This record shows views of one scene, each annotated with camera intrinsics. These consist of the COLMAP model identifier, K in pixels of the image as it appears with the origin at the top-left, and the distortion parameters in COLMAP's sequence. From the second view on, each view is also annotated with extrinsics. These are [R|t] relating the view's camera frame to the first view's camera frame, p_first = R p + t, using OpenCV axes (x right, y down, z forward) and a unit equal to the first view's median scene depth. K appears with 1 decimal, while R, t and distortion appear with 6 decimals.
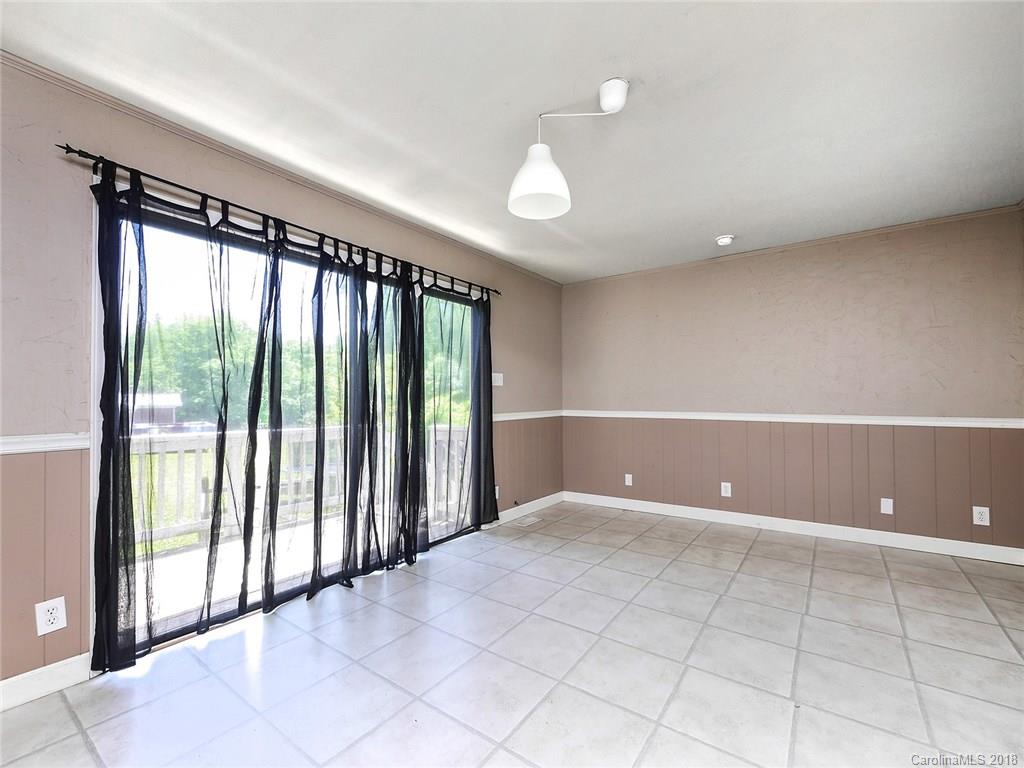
lens RADIAL K [[437.4, 0, 527.0], [0, 437.4, 398.4], [0, 0, 1]] dist [-0.005101, 0.000461]
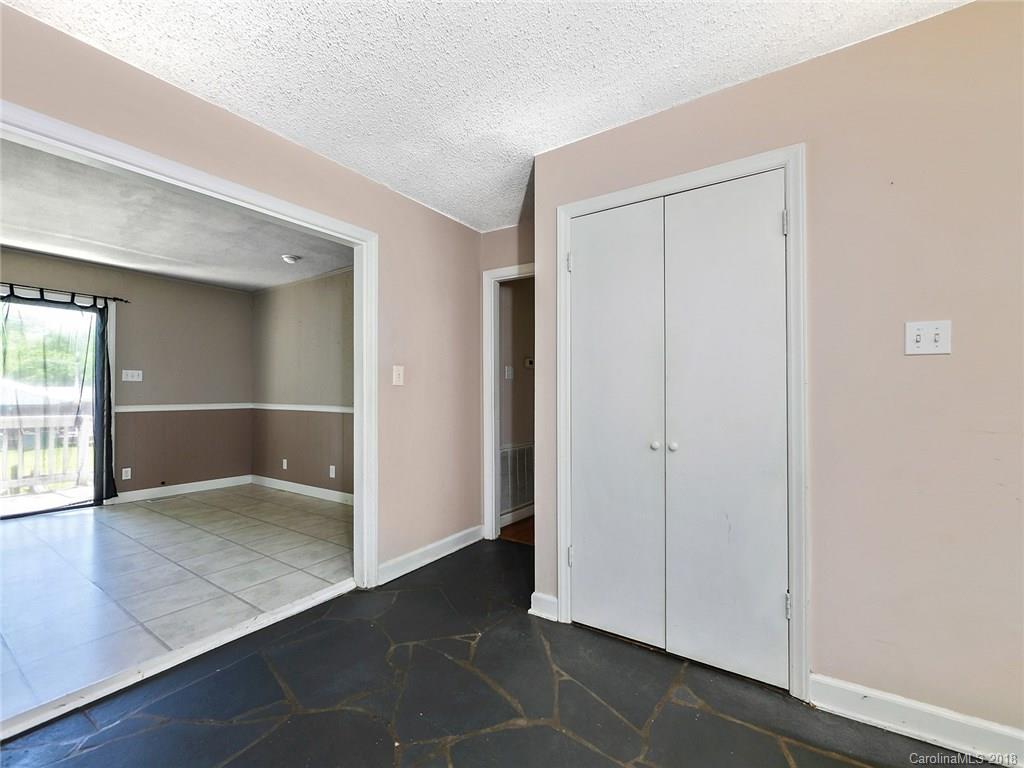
lens RADIAL K [[437.4, 0, 513.9], [0, 437.4, 392.2], [0, 0, 1]] dist [-0.005101, 0.000461]
pose [[0.999911, 0.006634, 0.011534, 1.150052], [-0.006601, 0.999974, -0.002876, -0.001208], [-0.011553, 0.002800, 0.999929, -0.199893]]
